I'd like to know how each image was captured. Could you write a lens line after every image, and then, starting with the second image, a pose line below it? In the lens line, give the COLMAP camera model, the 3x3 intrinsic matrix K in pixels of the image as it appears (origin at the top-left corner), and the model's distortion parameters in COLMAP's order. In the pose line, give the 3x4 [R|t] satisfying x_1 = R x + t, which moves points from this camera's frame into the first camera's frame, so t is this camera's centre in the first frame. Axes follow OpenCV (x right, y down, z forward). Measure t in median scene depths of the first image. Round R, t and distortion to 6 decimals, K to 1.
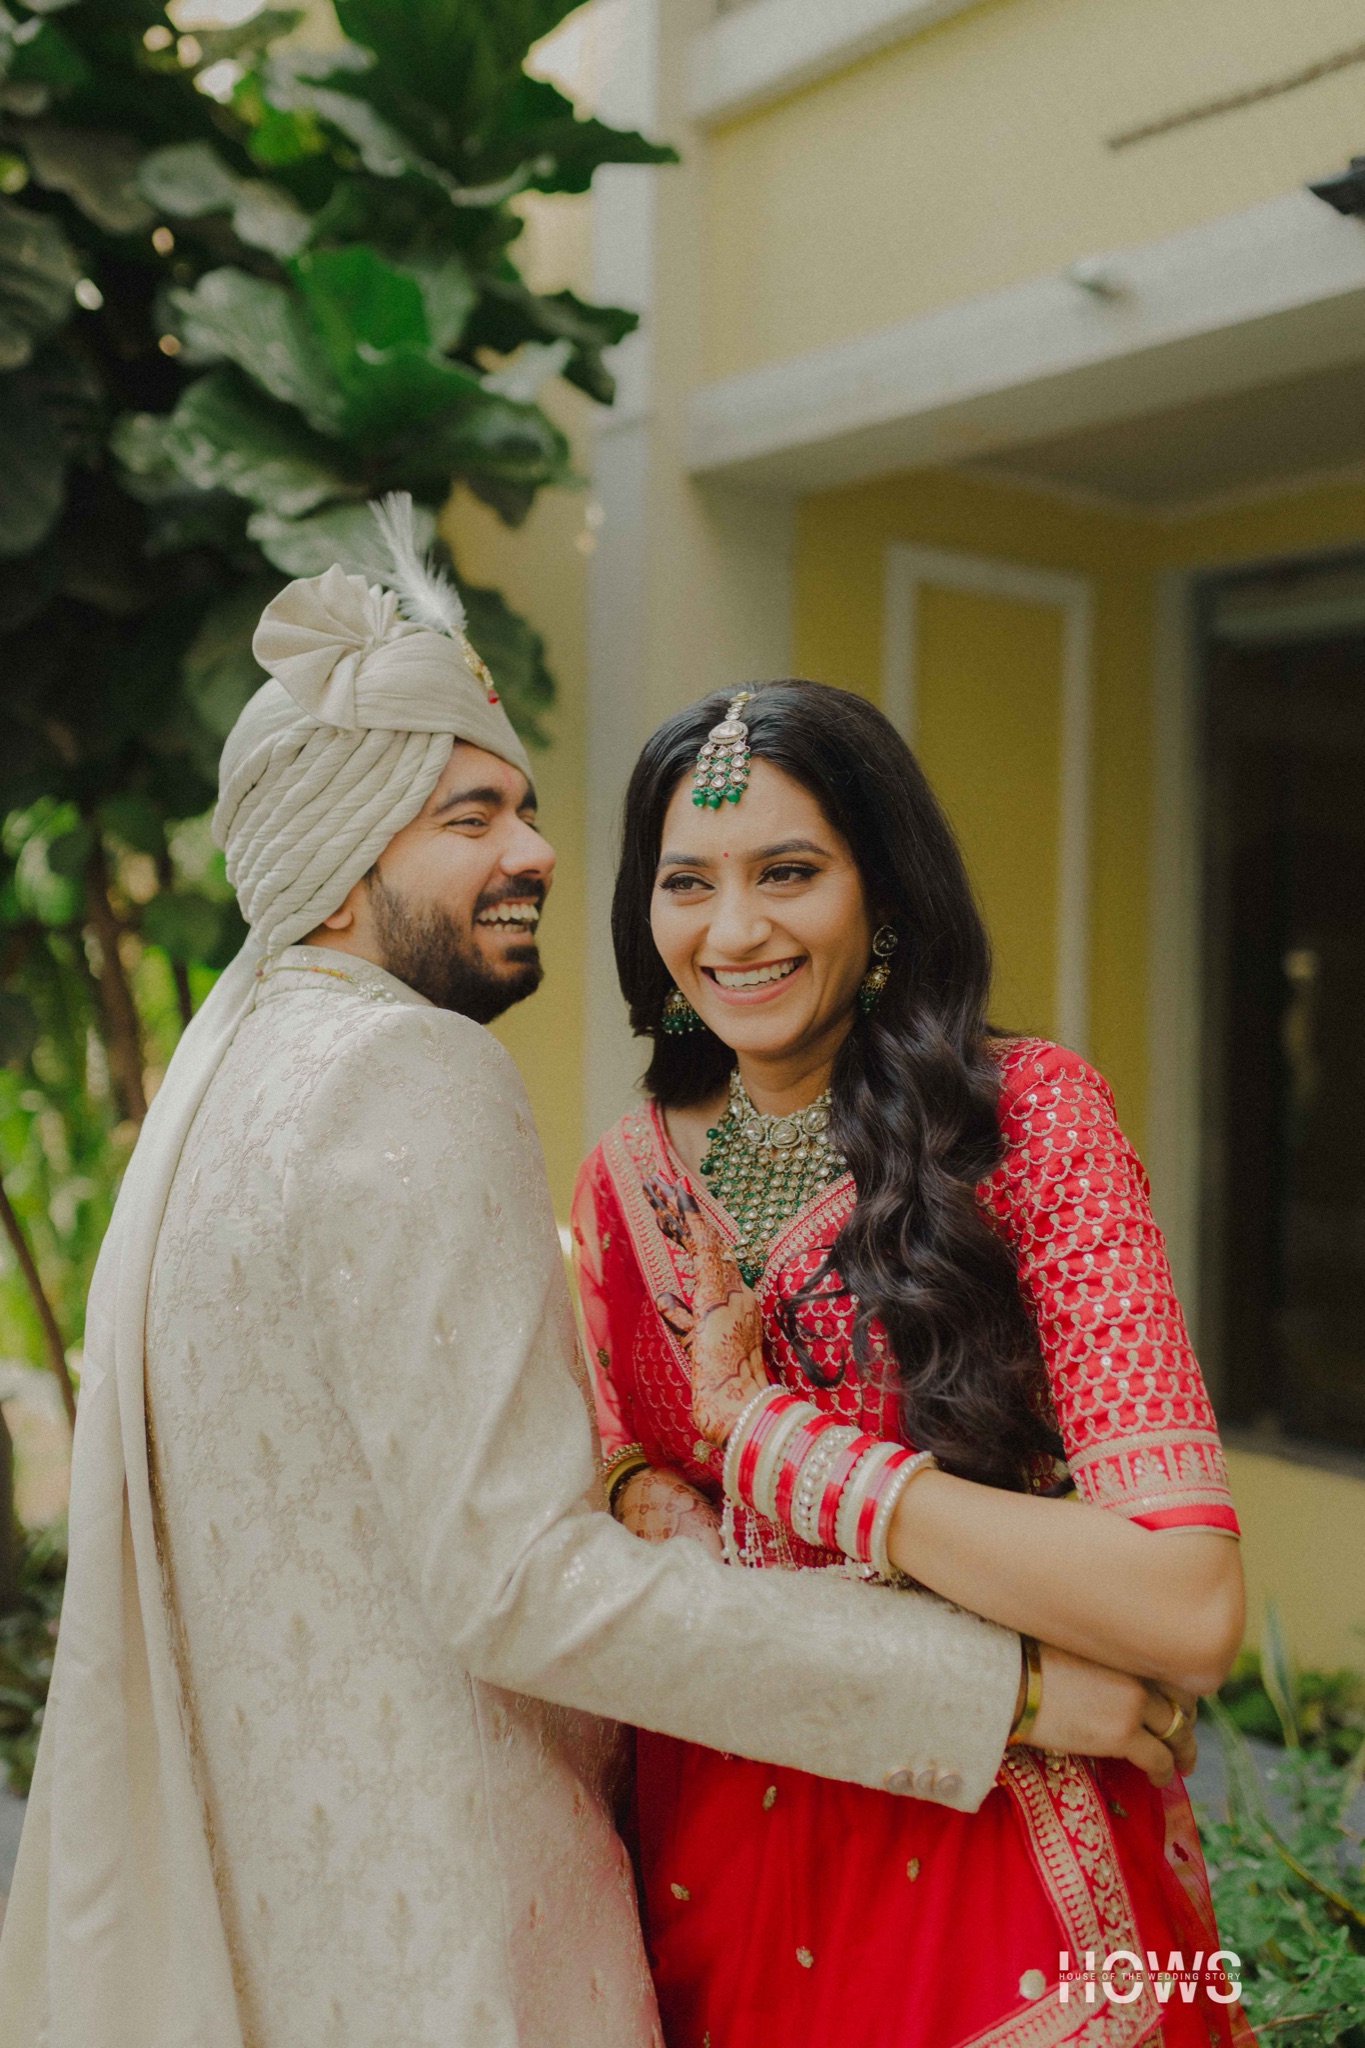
lens RADIAL K [[2117.3, 0, 677.1], [0, 2117.3, 1021.6], [0, 0, 1]] dist [-0.004407, 0.006404]
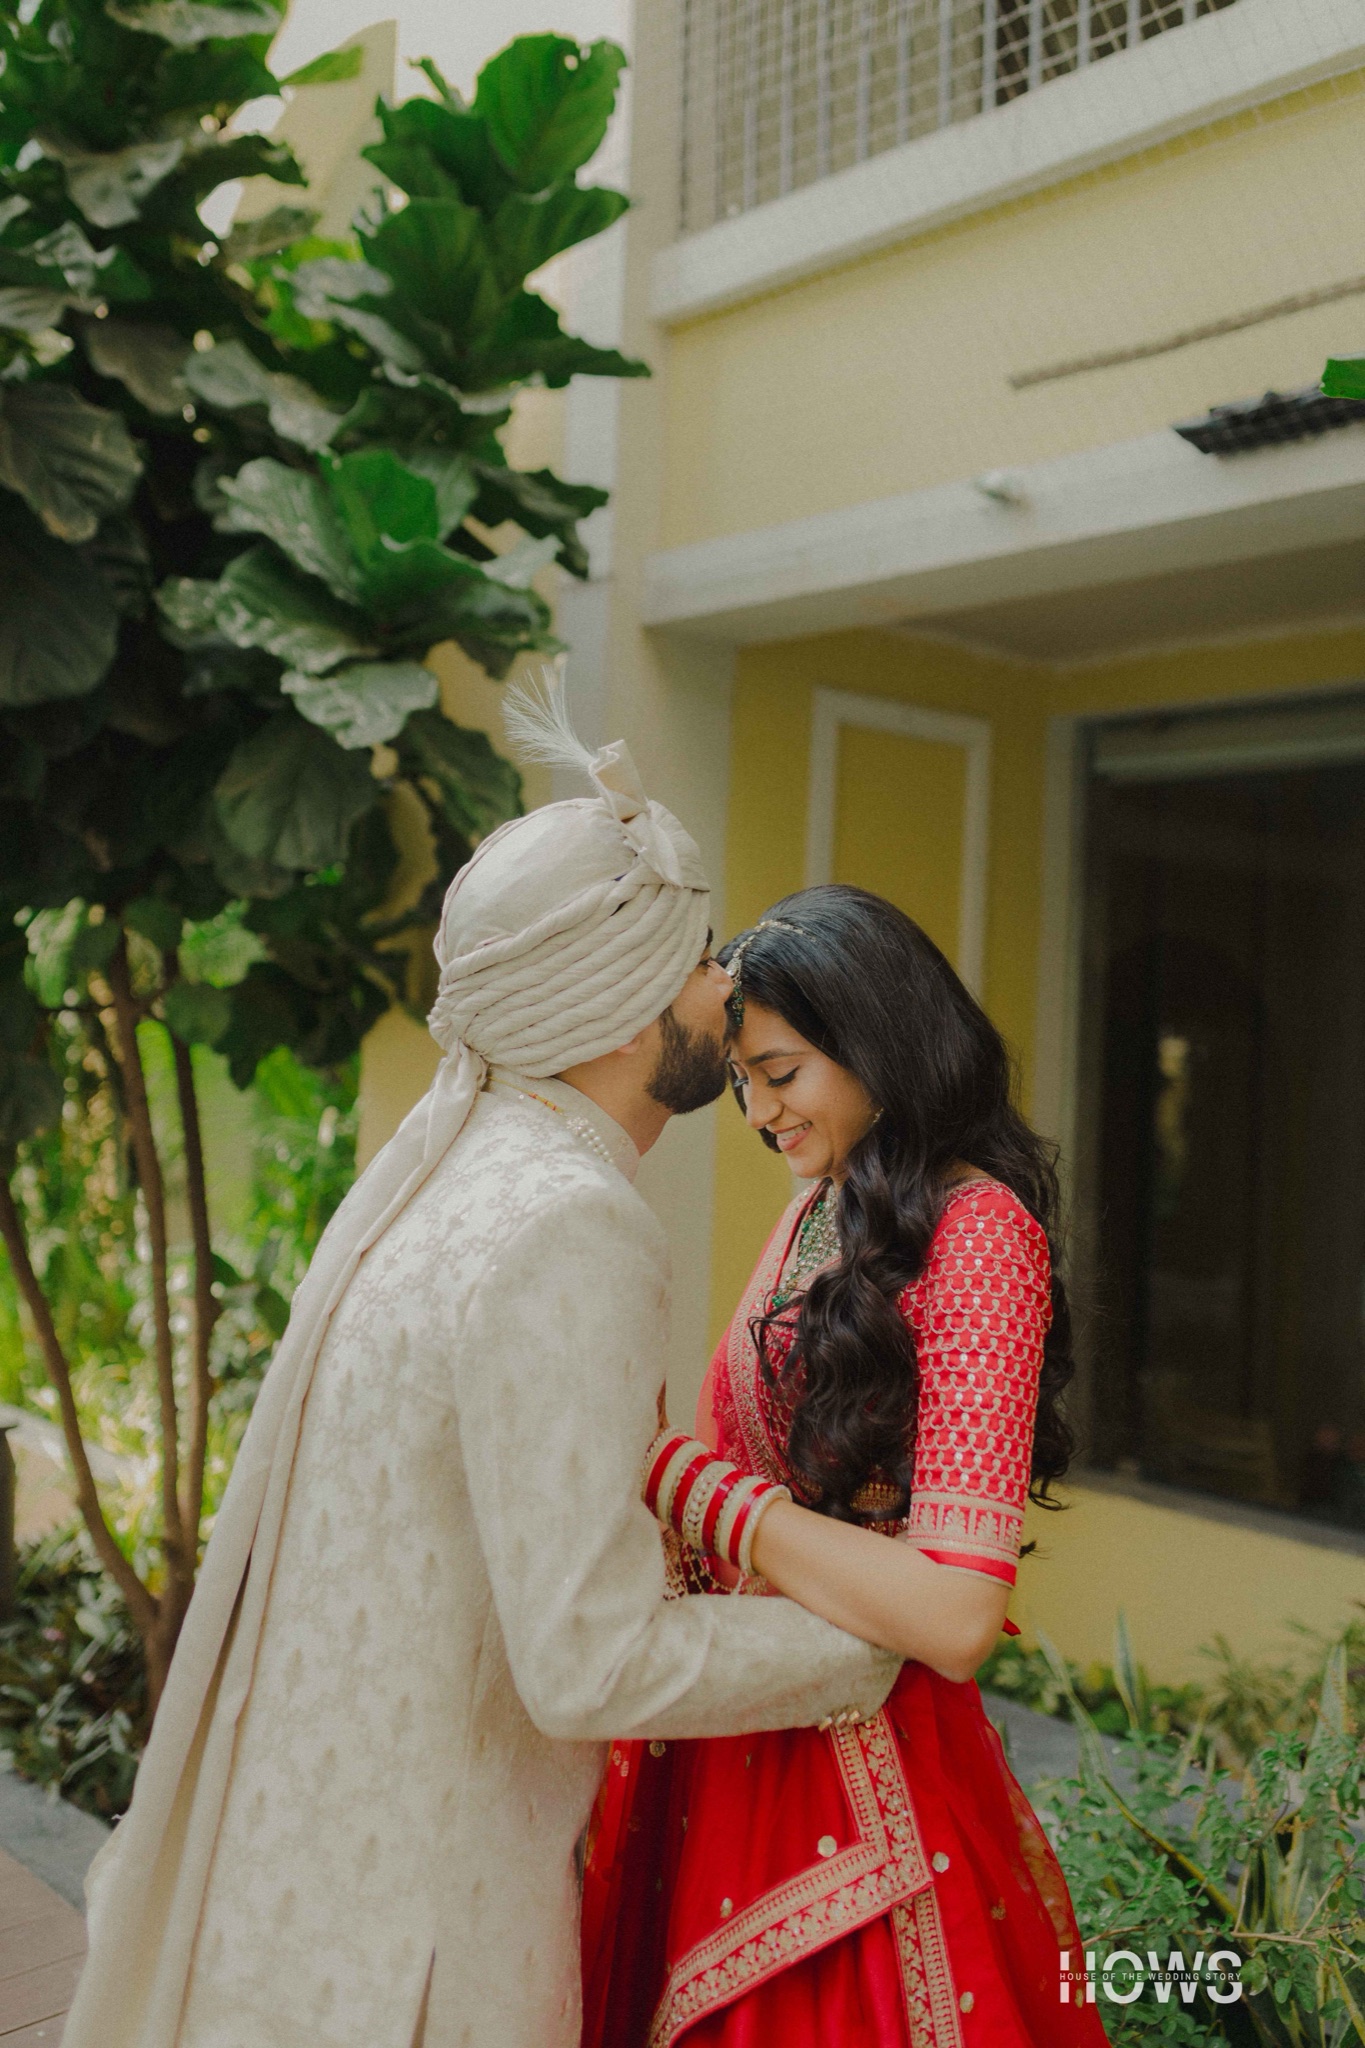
lens RADIAL K [[2117.3, 0, 677.1], [0, 2117.3, 1021.6], [0, 0, 1]] dist [-0.004407, 0.006404]
pose [[0.998524, 0.025418, 0.047992, -0.031762], [-0.024281, 0.999414, -0.024116, -0.020929], [-0.048576, 0.022916, 0.998557, -0.168955]]
